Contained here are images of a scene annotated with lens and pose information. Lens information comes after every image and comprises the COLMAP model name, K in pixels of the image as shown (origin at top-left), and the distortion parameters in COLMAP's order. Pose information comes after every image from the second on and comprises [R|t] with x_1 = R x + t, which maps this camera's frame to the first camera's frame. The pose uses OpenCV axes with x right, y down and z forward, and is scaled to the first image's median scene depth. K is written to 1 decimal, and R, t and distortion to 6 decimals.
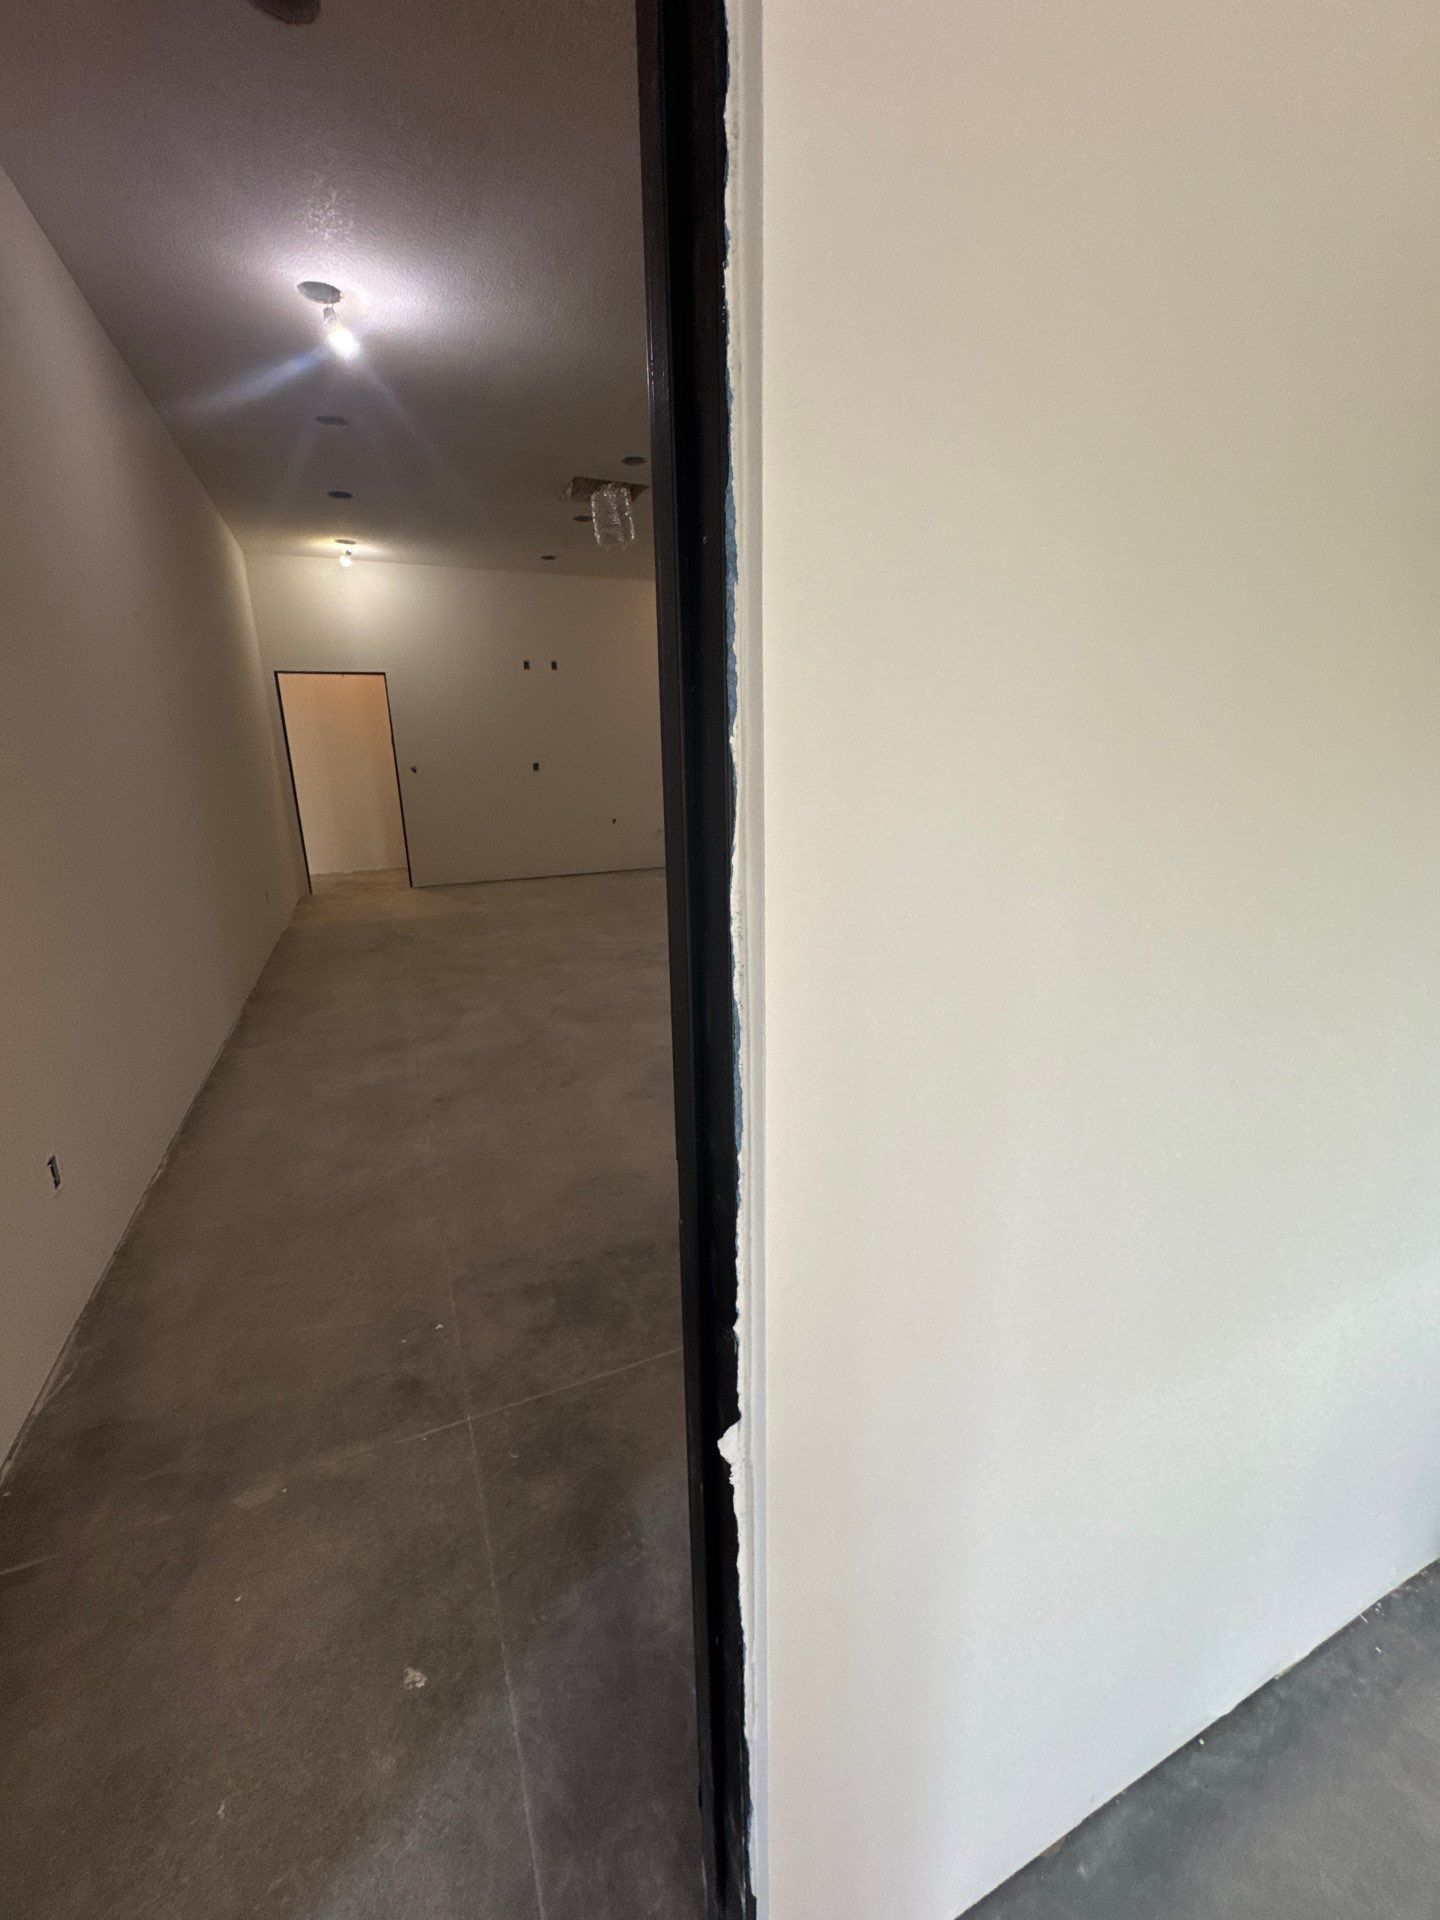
lens RADIAL K [[768.0, 0, 724.2], [0, 768.0, 964.8], [0, 0, 1]] dist [0.000118, 0.000692]
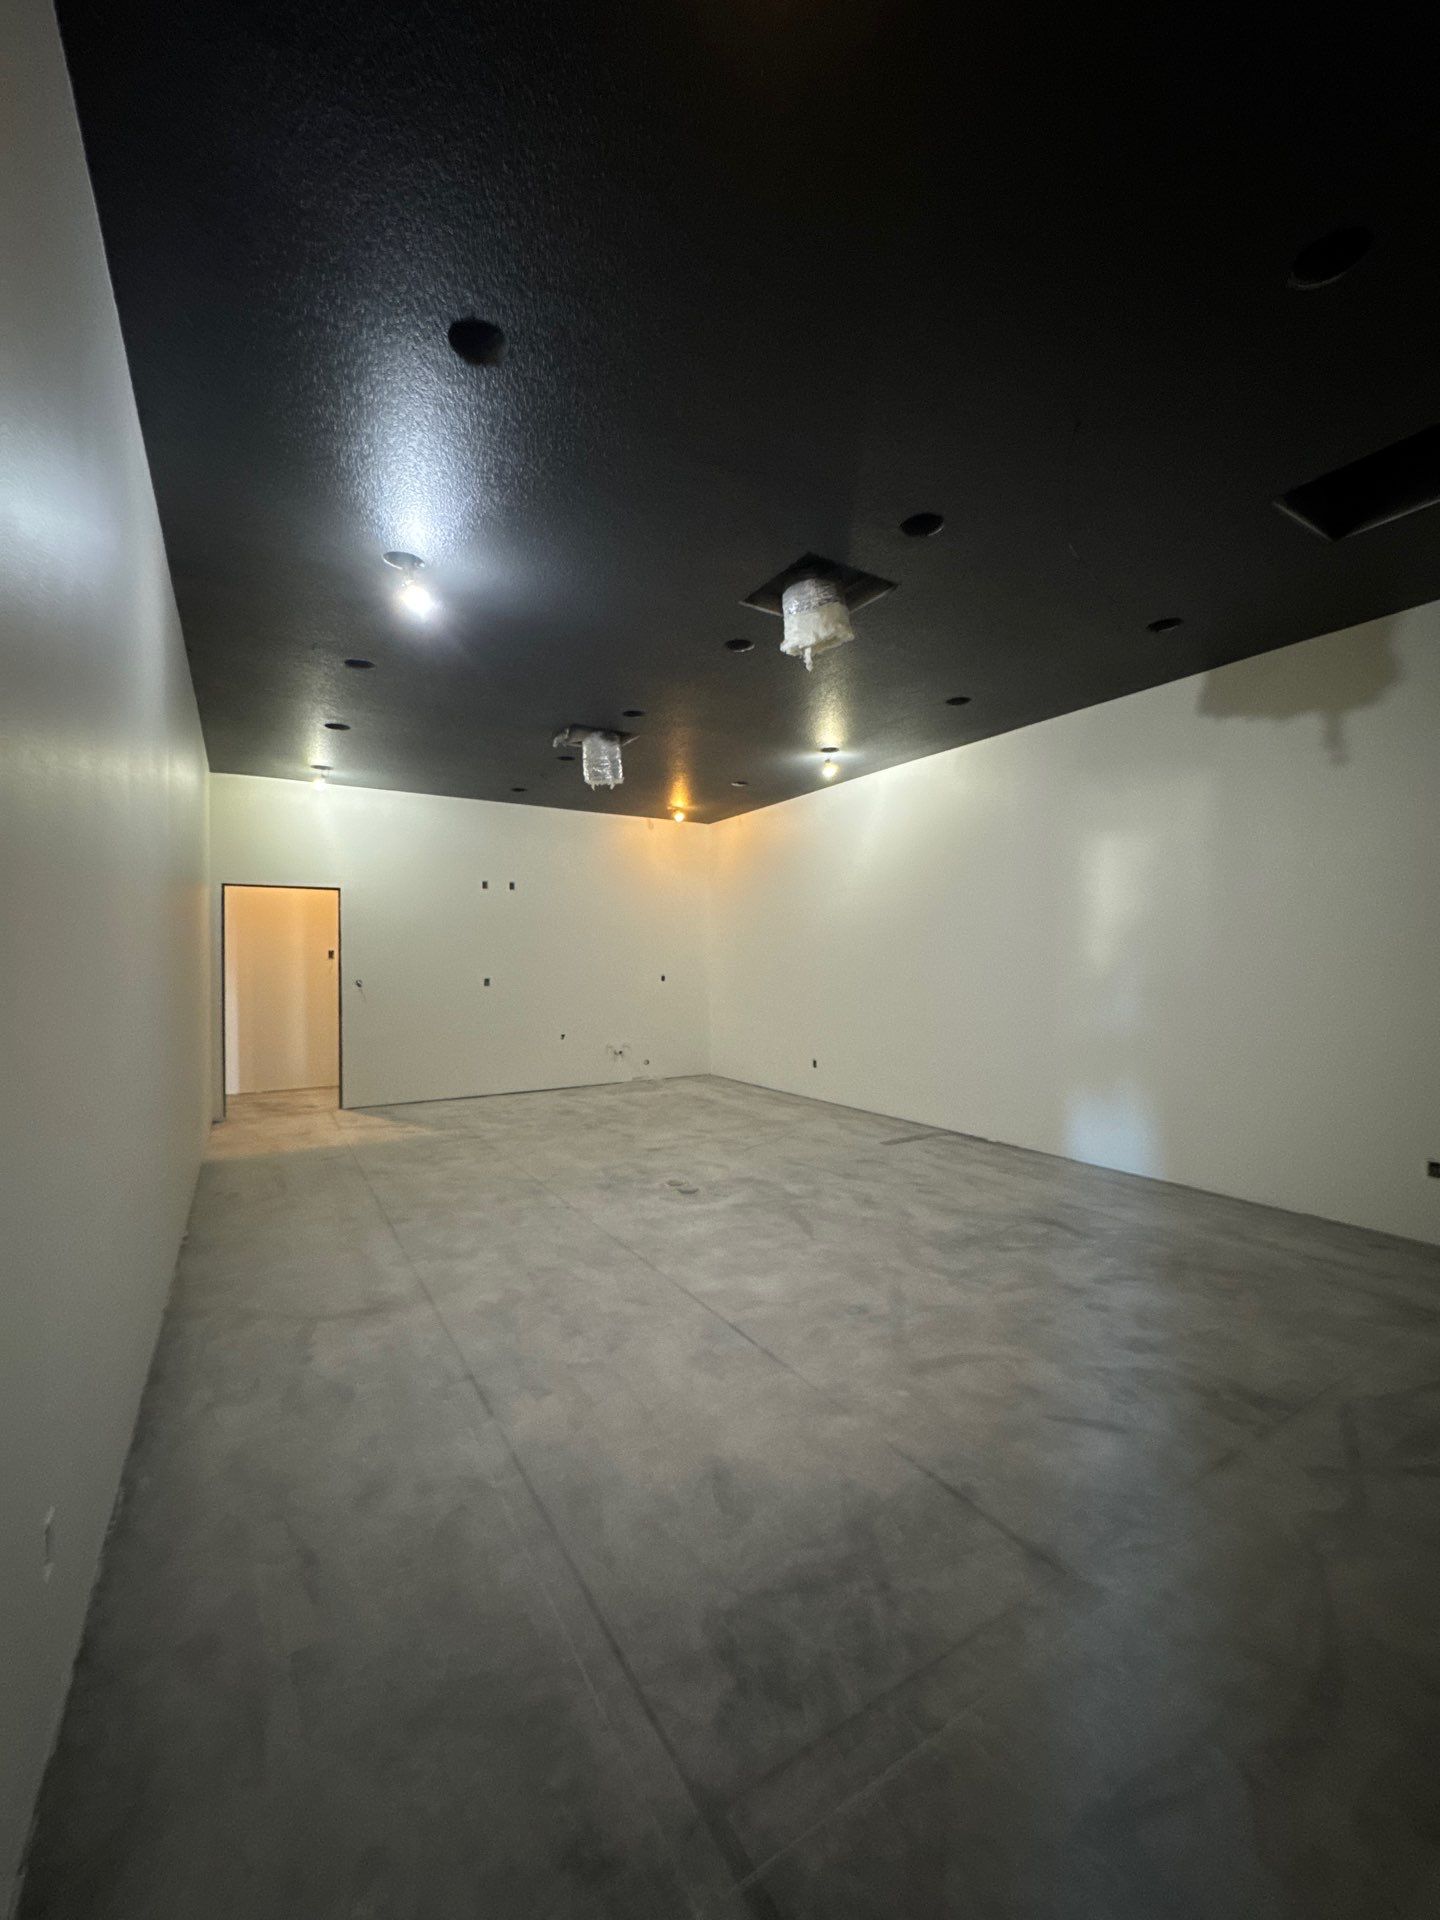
lens RADIAL K [[766.5, 0, 719.4], [0, 766.5, 967.1], [0, 0, 1]] dist [-0.002344, -0.000116]
pose [[0.991400, 0.013055, 0.130217, -0.203212], [0.022340, 0.963524, -0.266686, -0.023280], [-0.128949, 0.267302, 0.954946, 0.059850]]
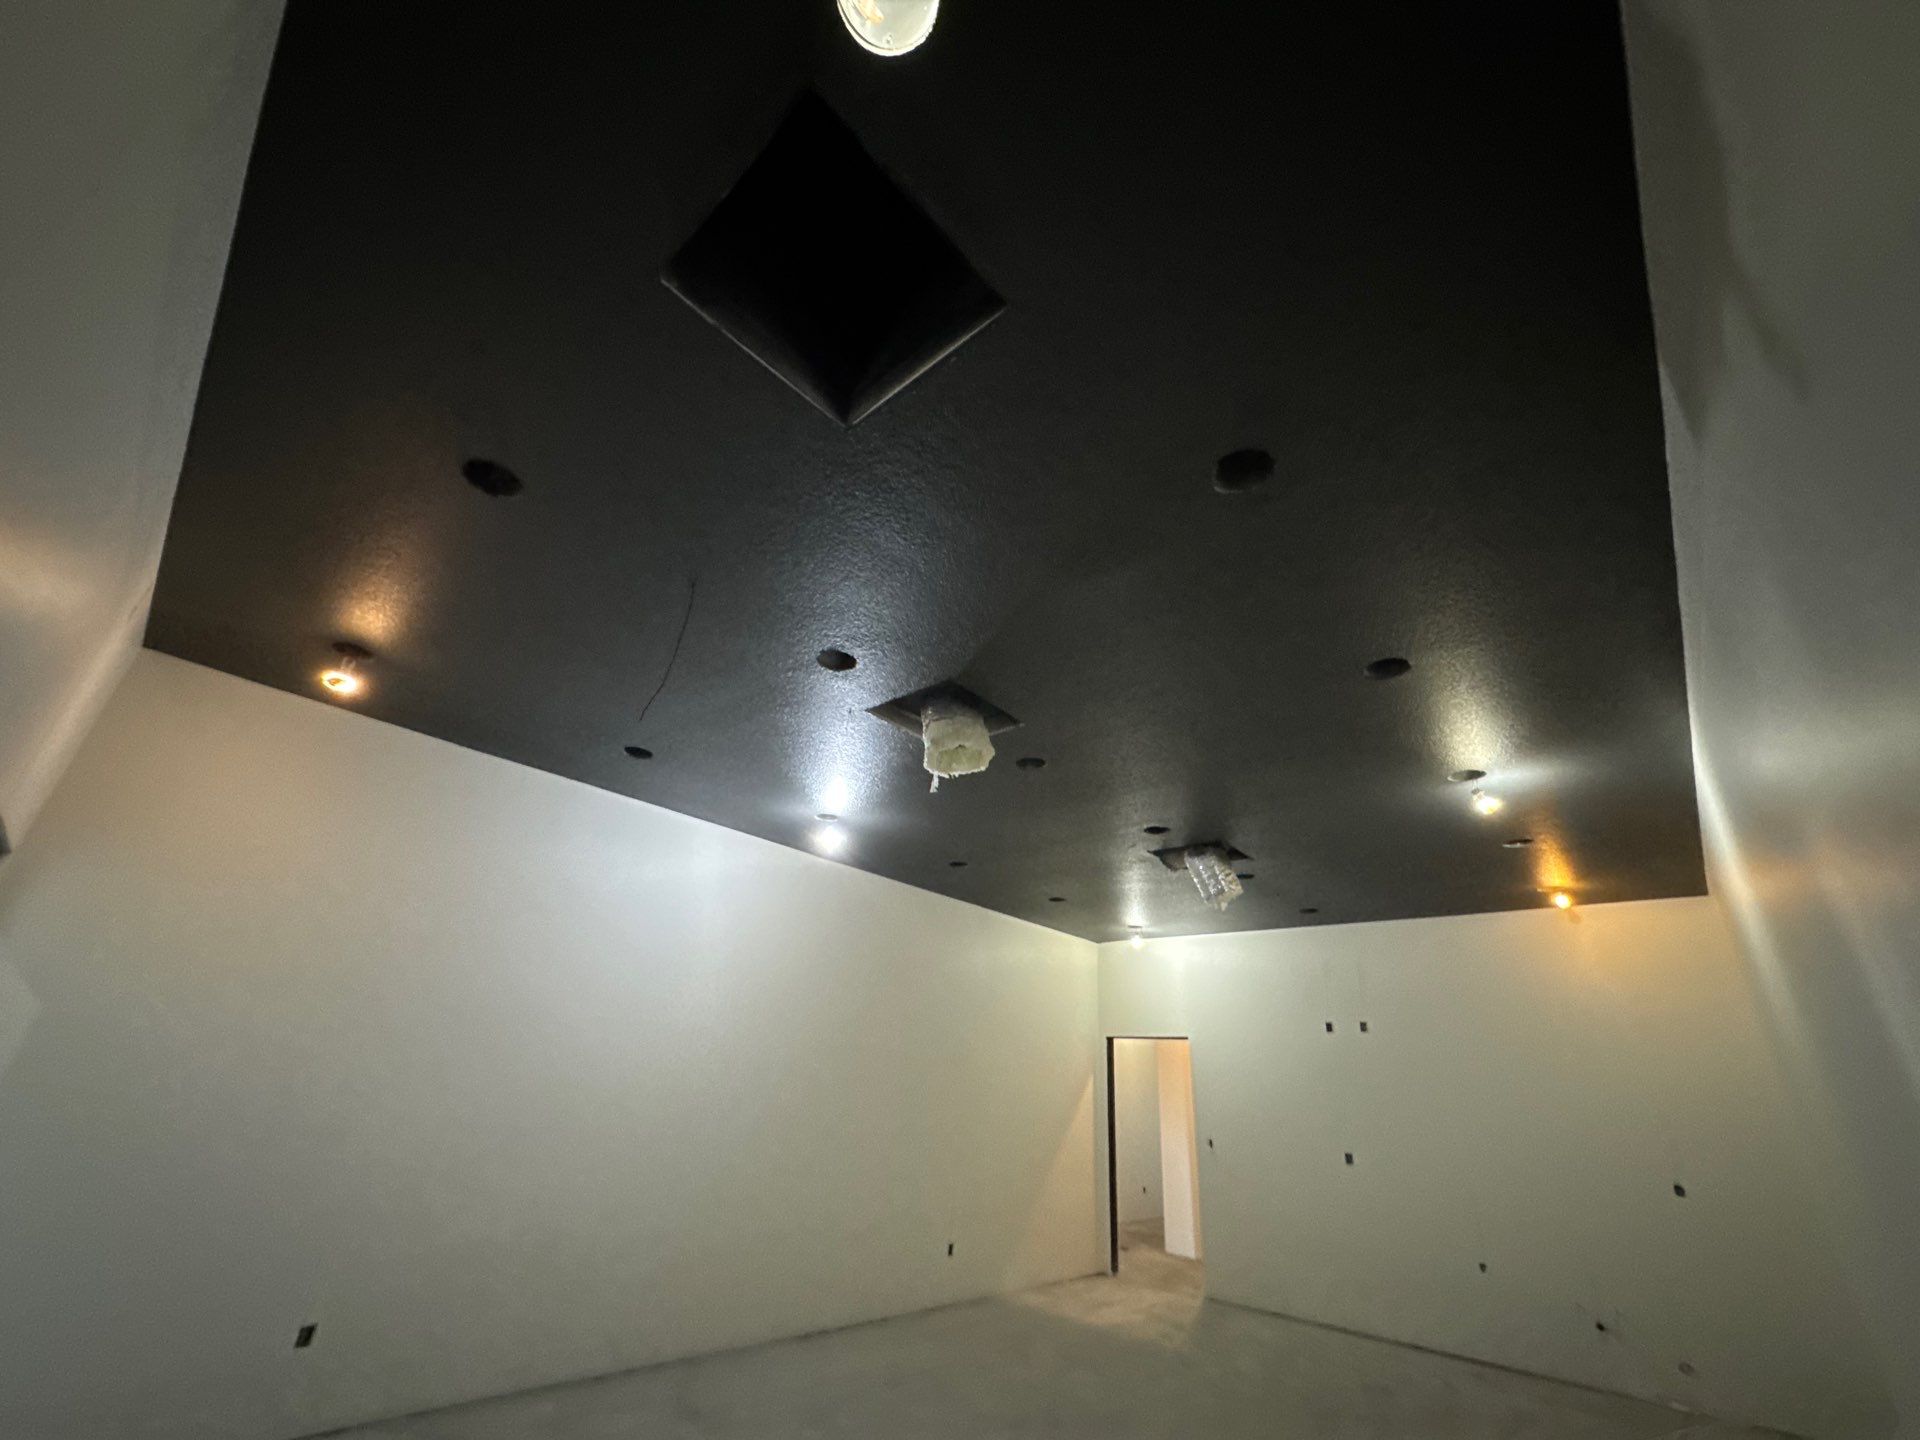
lens RADIAL K [[775.3, 0, 960.0], [0, 775.3, 720.0], [0, 0, 1]] dist [-0.000186, 0.000566]
pose [[0.400386, -0.350535, -0.846650, 1.084016], [-0.315814, 0.814547, -0.486594, -0.294175], [0.860205, 0.462209, 0.215429, 0.746899]]
